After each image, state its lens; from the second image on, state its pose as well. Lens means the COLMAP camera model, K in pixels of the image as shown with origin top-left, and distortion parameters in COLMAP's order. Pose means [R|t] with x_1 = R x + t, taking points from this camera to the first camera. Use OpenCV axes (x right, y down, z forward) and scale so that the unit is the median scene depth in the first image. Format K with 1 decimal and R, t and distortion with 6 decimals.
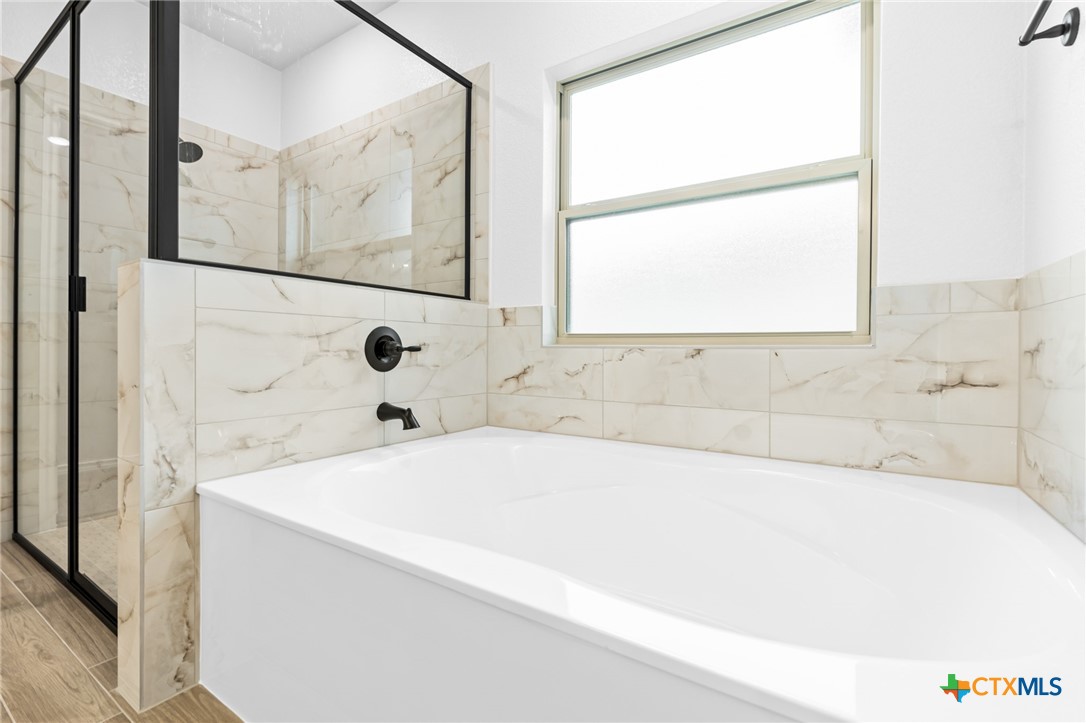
lens RADIAL K [[494.5, 0, 553.6], [0, 494.5, 353.4], [0, 0, 1]] dist [-0.006016, 0.002088]
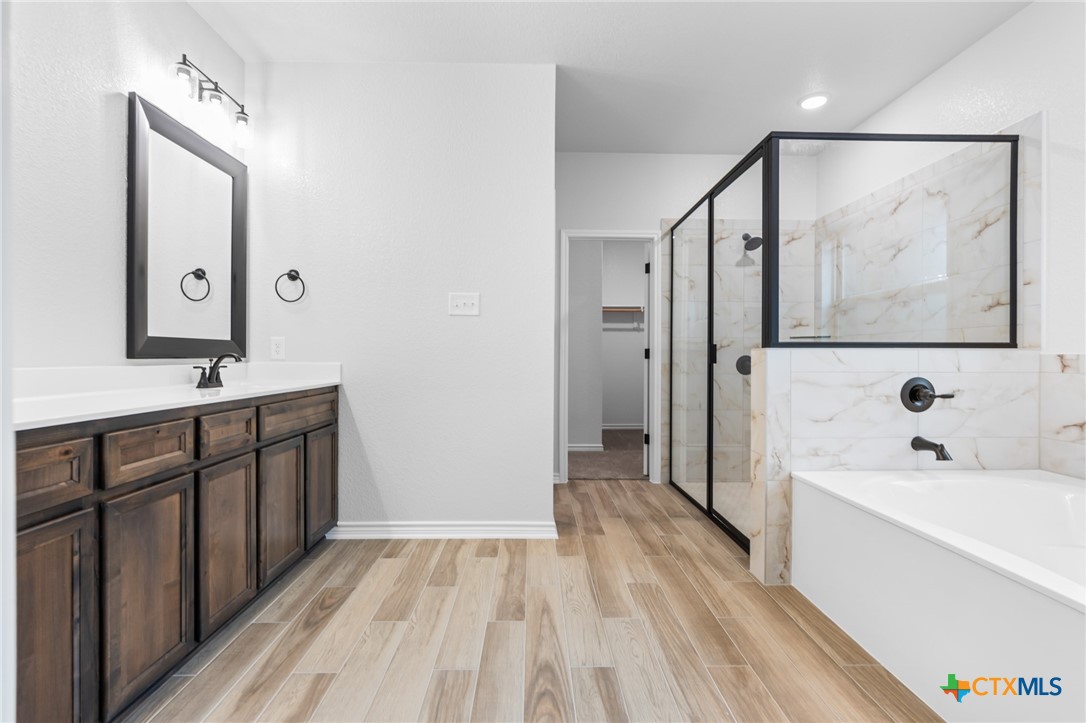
lens RADIAL K [[494.5, 0, 525.4], [0, 494.5, 357.3], [0, 0, 1]] dist [-0.006016, 0.002088]
pose [[0.543511, -0.001804, -0.839400, 0.142438], [-0.002115, 0.999992, -0.003519, -0.078983], [0.839399, 0.003689, 0.543502, -0.440927]]
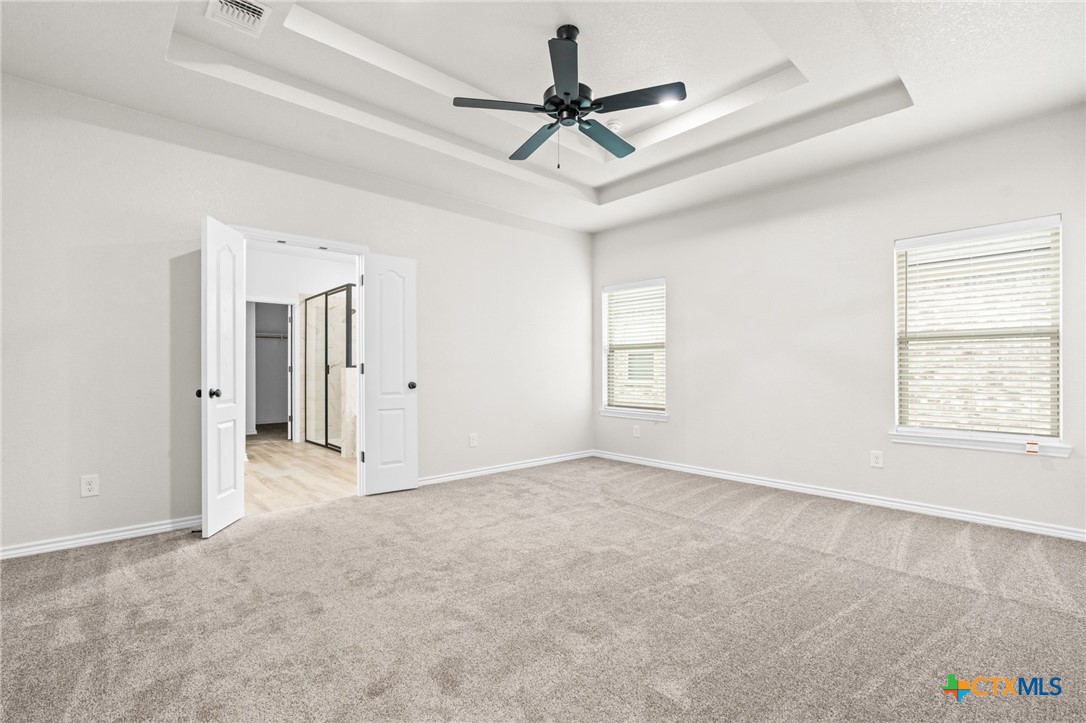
lens RADIAL K [[494.5, 0, 541.0], [0, 494.5, 368.4], [0, 0, 1]] dist [-0.006016, 0.002088]
pose [[0.968140, -0.006933, -0.250315, 1.255289], [0.006155, 0.999973, -0.003890, -0.082661], [0.250336, 0.002225, 0.968157, -1.803038]]
